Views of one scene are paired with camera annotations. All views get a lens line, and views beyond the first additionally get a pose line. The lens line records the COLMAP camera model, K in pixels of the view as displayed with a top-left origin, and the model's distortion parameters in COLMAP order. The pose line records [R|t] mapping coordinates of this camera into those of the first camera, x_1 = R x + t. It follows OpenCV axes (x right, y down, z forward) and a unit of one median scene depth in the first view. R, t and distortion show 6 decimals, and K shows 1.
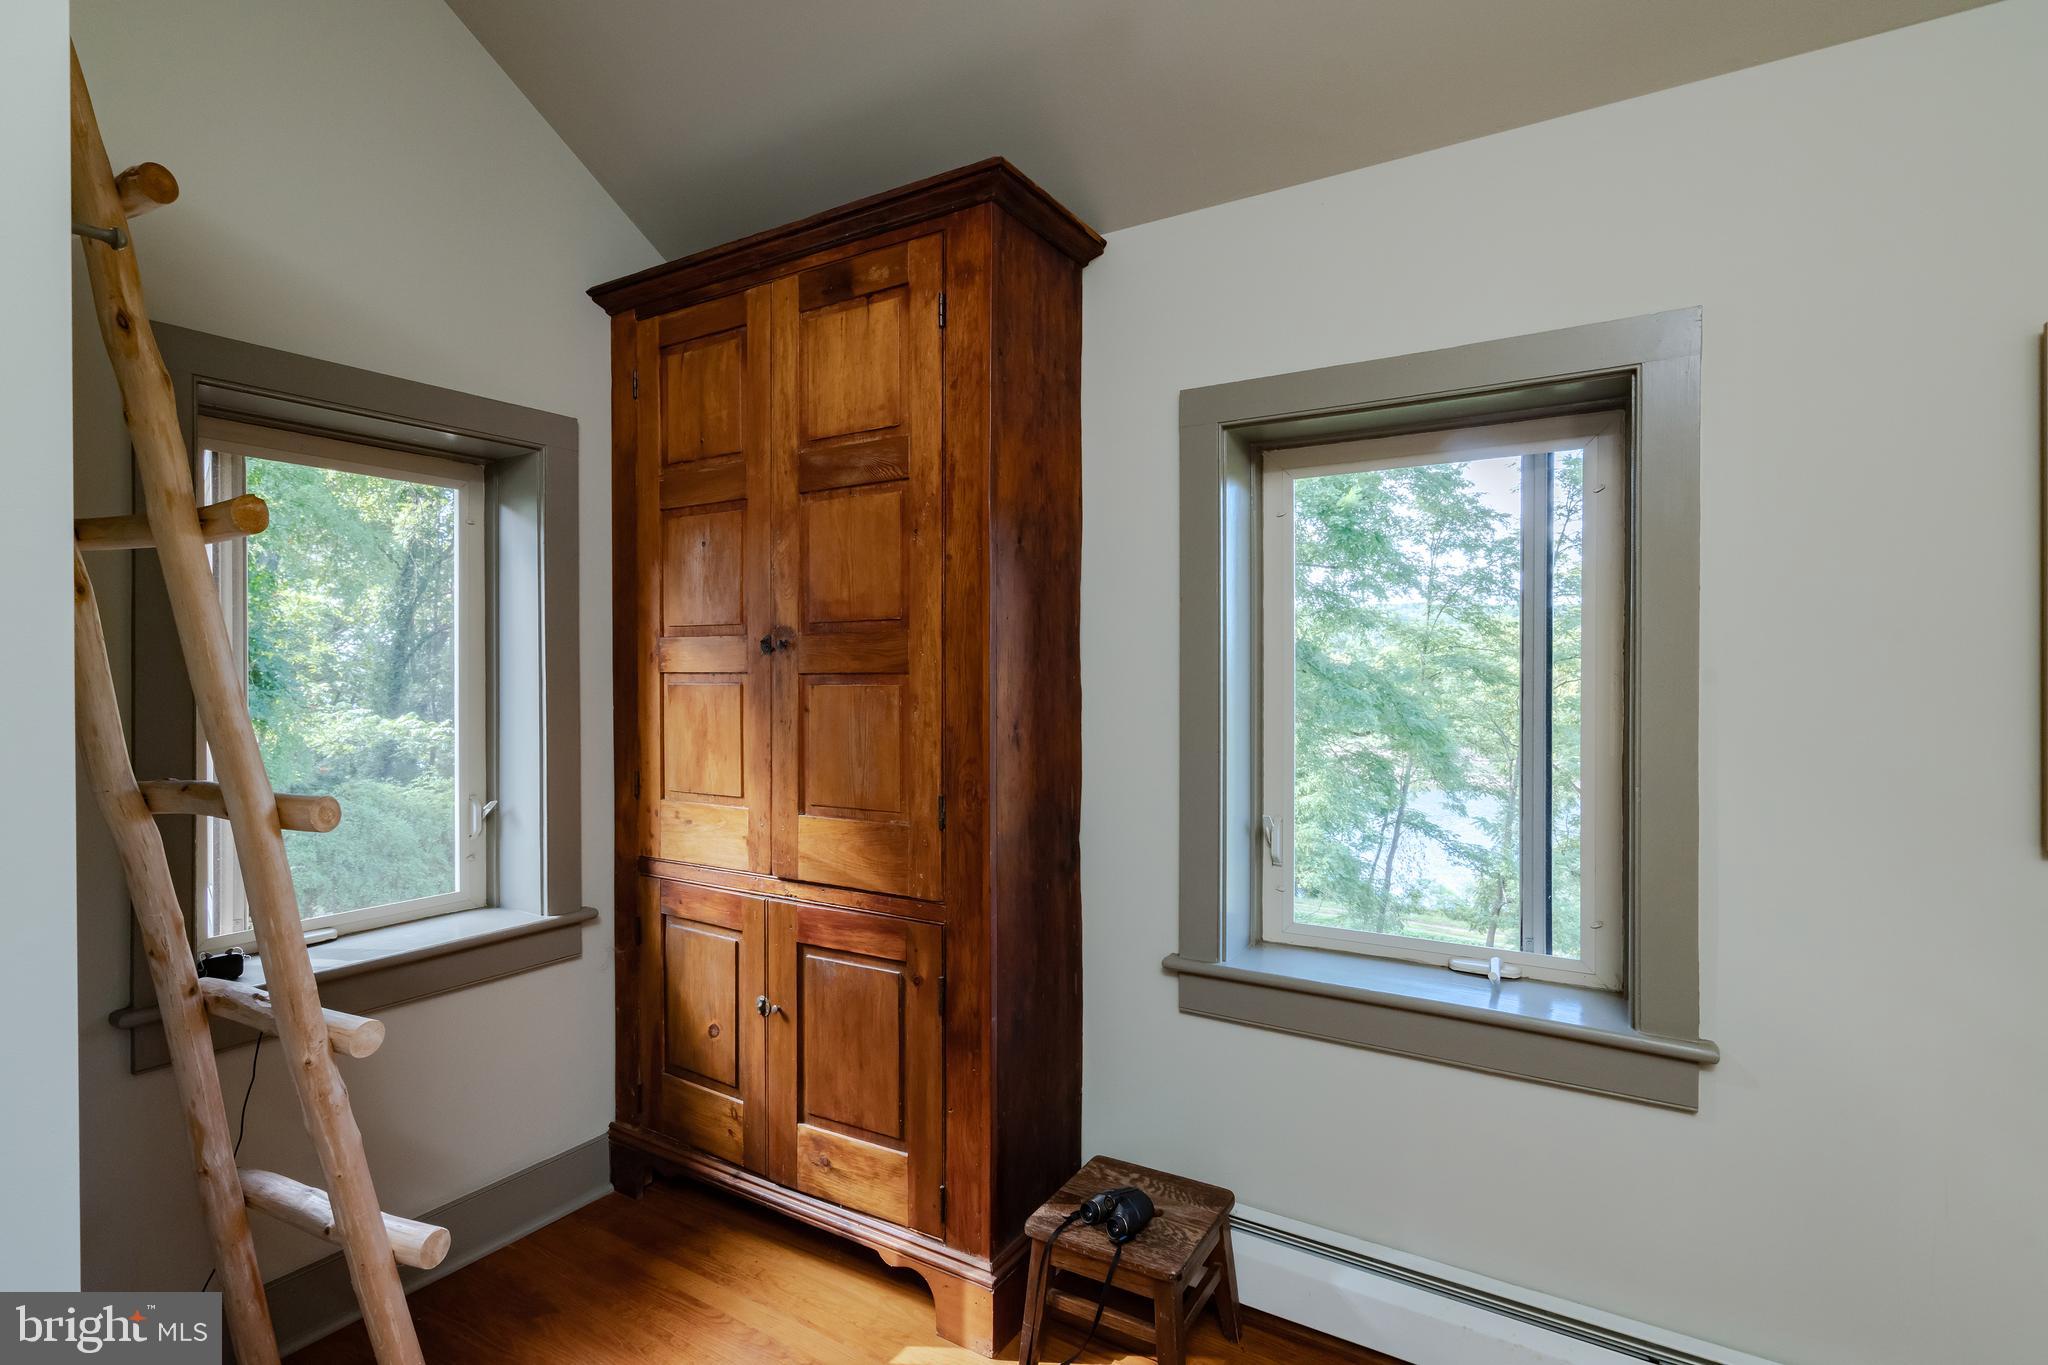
lens RADIAL K [[952.6, 0, 1021.6], [0, 952.6, 686.3], [0, 0, 1]] dist [0.000631, 0.000371]
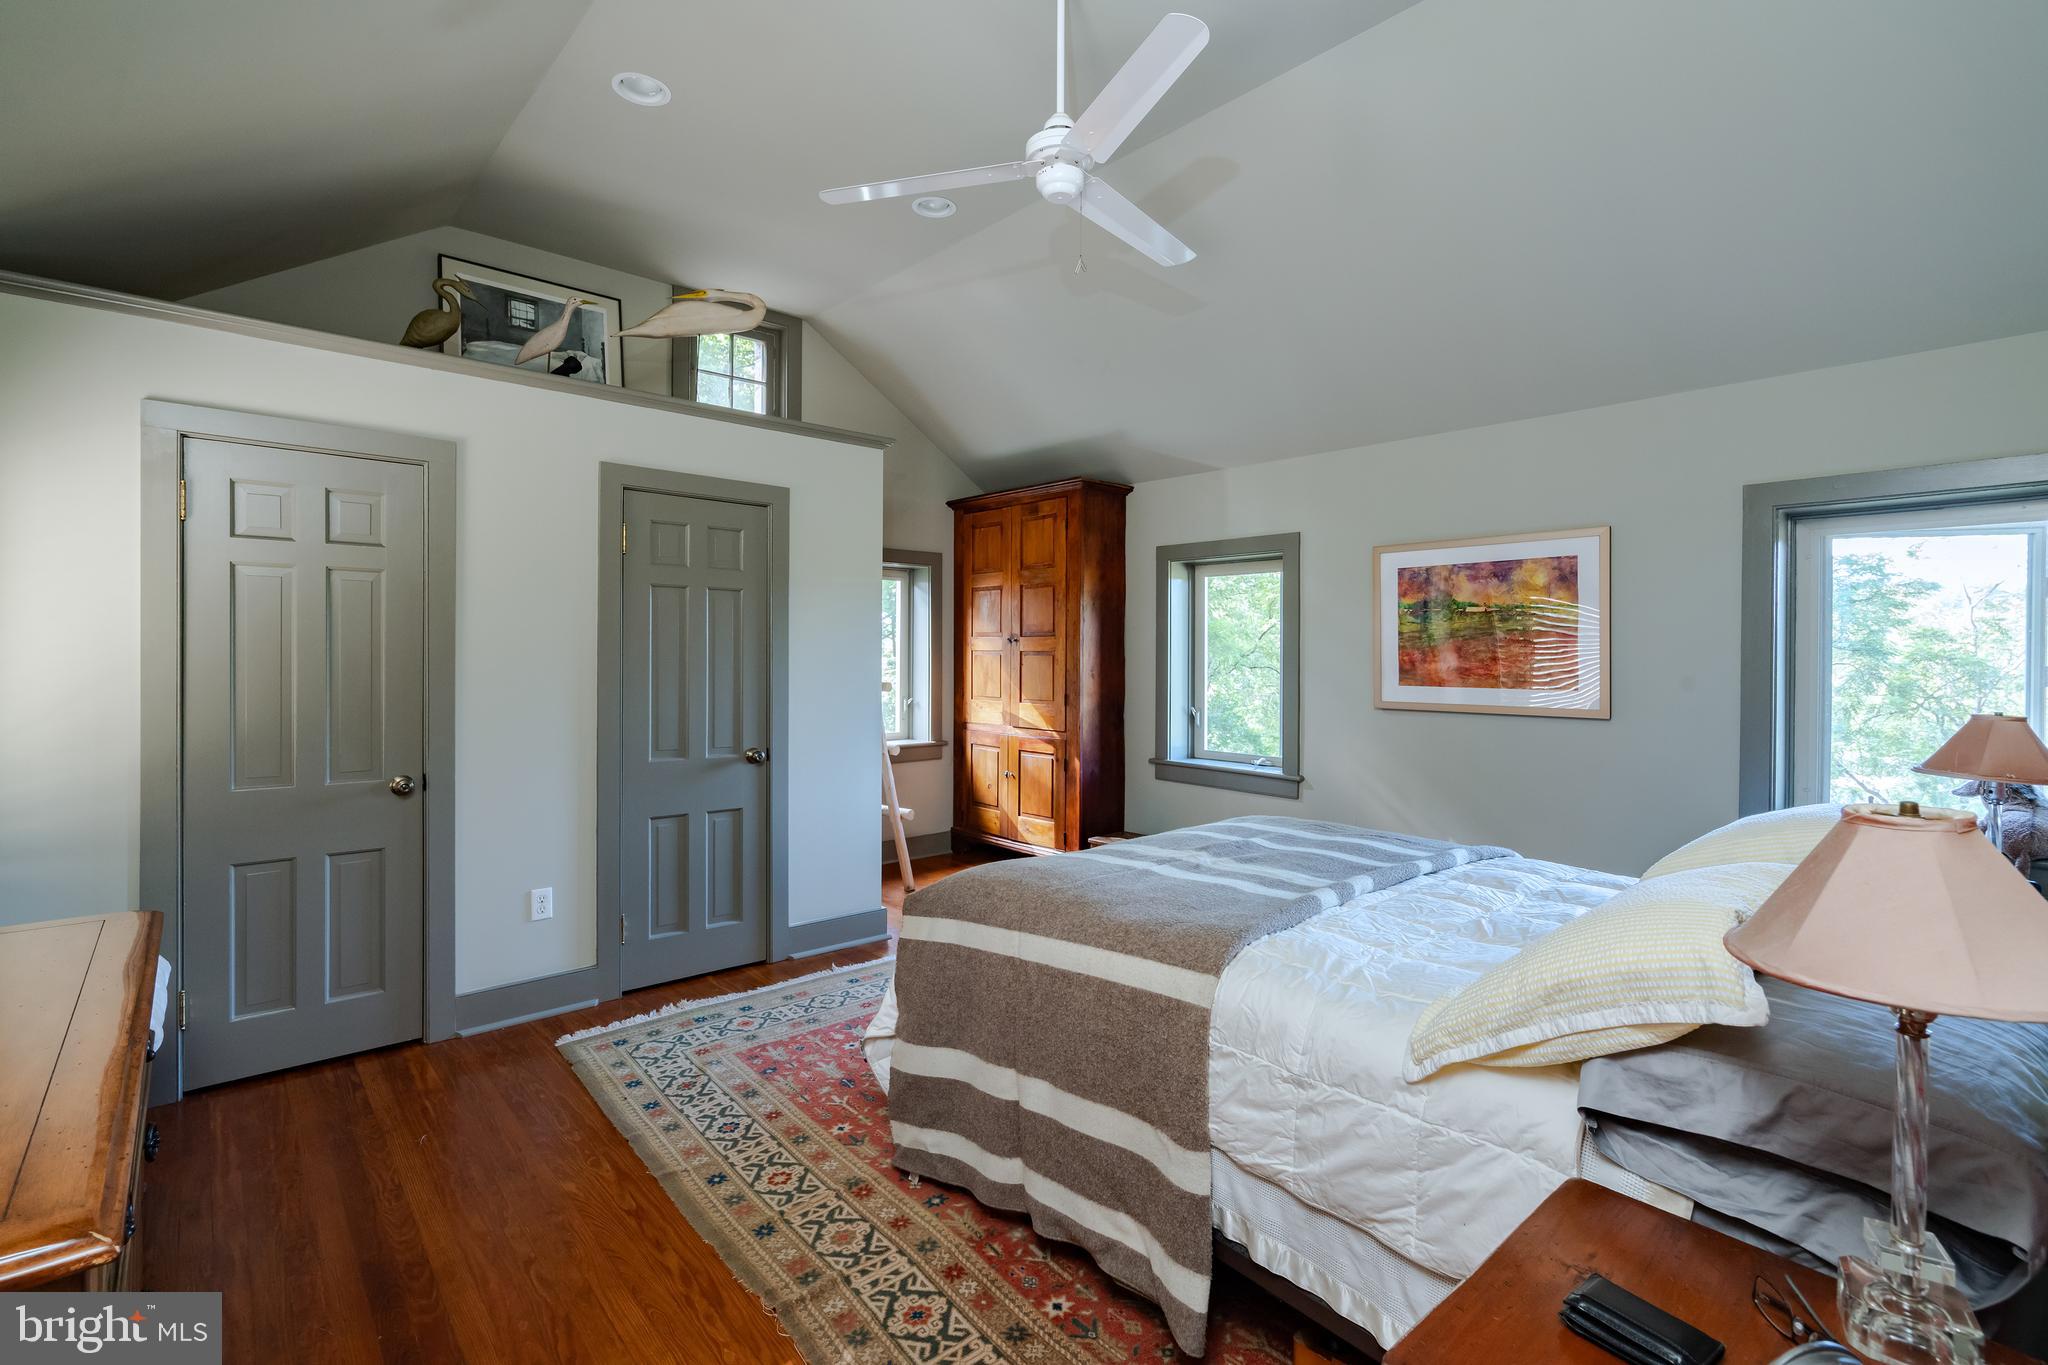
lens RADIAL K [[952.6, 0, 1022.5], [0, 952.6, 668.0], [0, 0, 1]] dist [0.000631, 0.000371]
pose [[0.958067, 0.009104, -0.286401, 0.528630], [-0.009047, 0.999958, 0.001521, 0.030714], [0.286402, 0.001134, 0.958109, -1.533690]]
